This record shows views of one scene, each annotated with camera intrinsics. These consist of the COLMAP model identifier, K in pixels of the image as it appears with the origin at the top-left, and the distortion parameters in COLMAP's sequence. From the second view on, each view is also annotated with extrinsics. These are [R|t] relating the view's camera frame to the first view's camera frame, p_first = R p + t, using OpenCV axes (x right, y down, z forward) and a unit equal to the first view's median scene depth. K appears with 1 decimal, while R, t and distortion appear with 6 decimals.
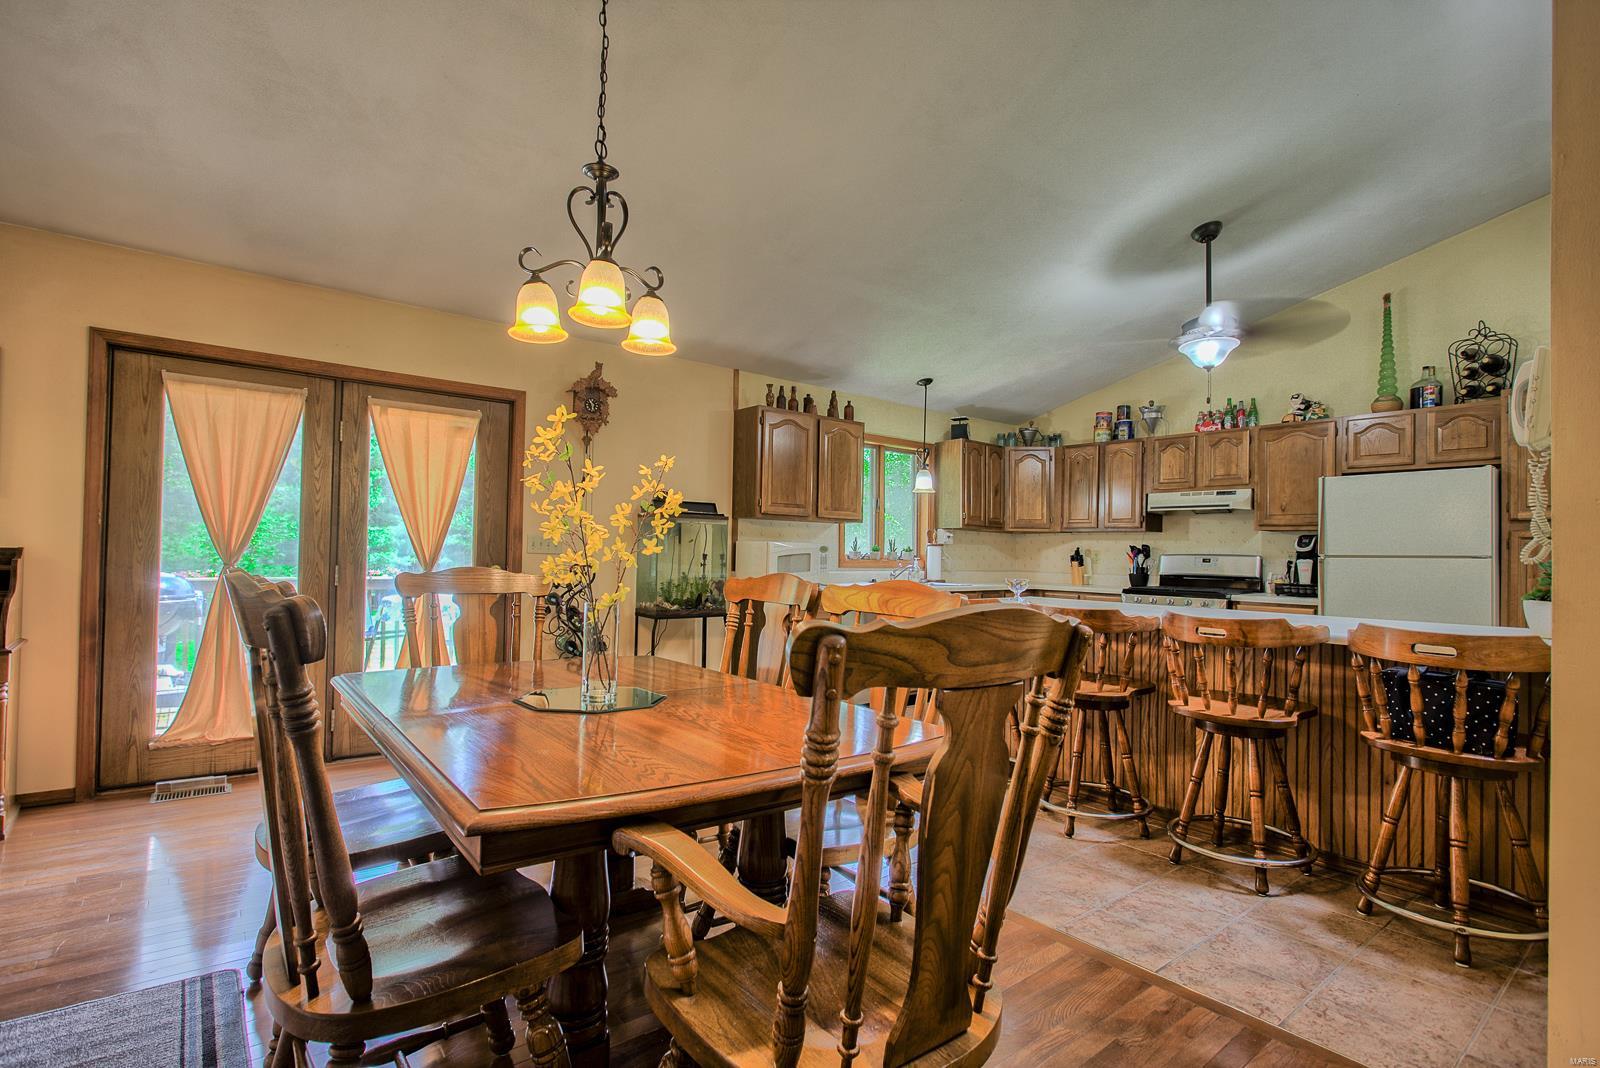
lens RADIAL K [[761.2, 0, 790.9], [0, 761.2, 537.6], [0, 0, 1]] dist [-0.010535, 0.004929]
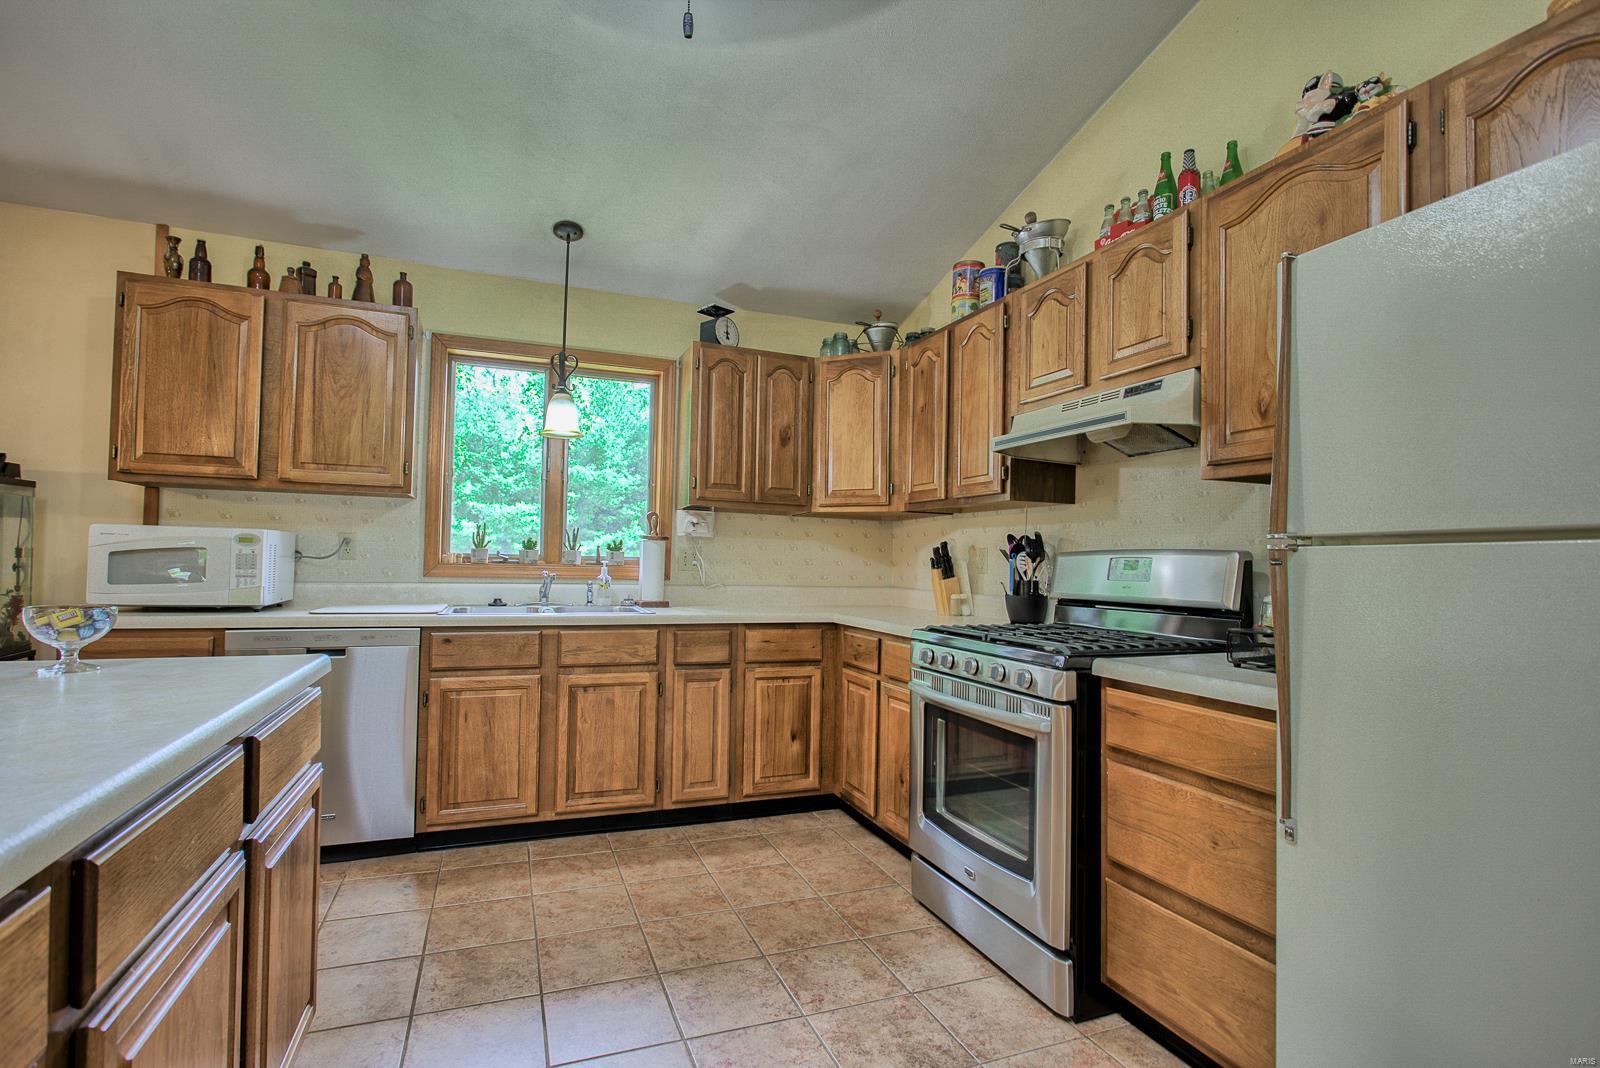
lens RADIAL K [[761.2, 0, 789.5], [0, 761.2, 541.8], [0, 0, 1]] dist [-0.010535, 0.004929]
pose [[0.953201, -0.008858, -0.302206, 0.510561], [0.005076, 0.999899, -0.013300, 0.023019], [0.302293, 0.011144, 0.953150, 0.569859]]
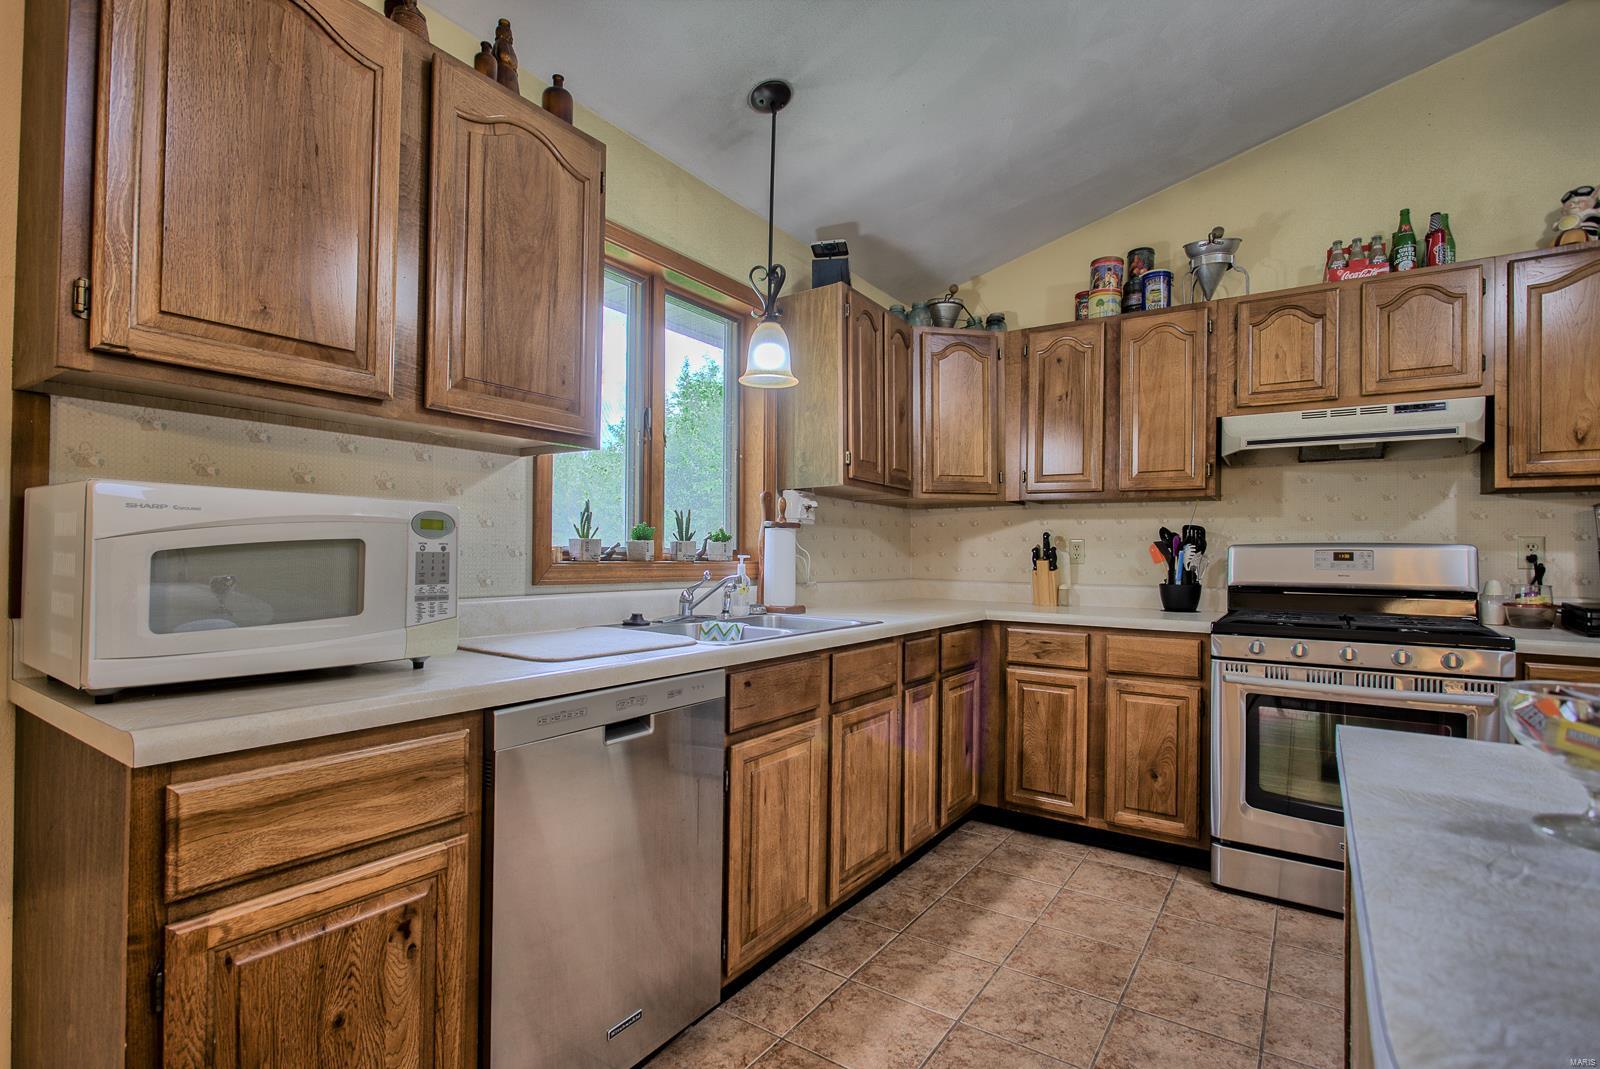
lens RADIAL K [[761.2, 0, 788.2], [0, 761.2, 544.8], [0, 0, 1]] dist [-0.010535, 0.004929]
pose [[0.957272, -0.004615, 0.289151, 0.076928], [0.001045, 0.999921, 0.012500, 0.017293], [-0.289186, -0.011663, 0.957202, 0.663796]]
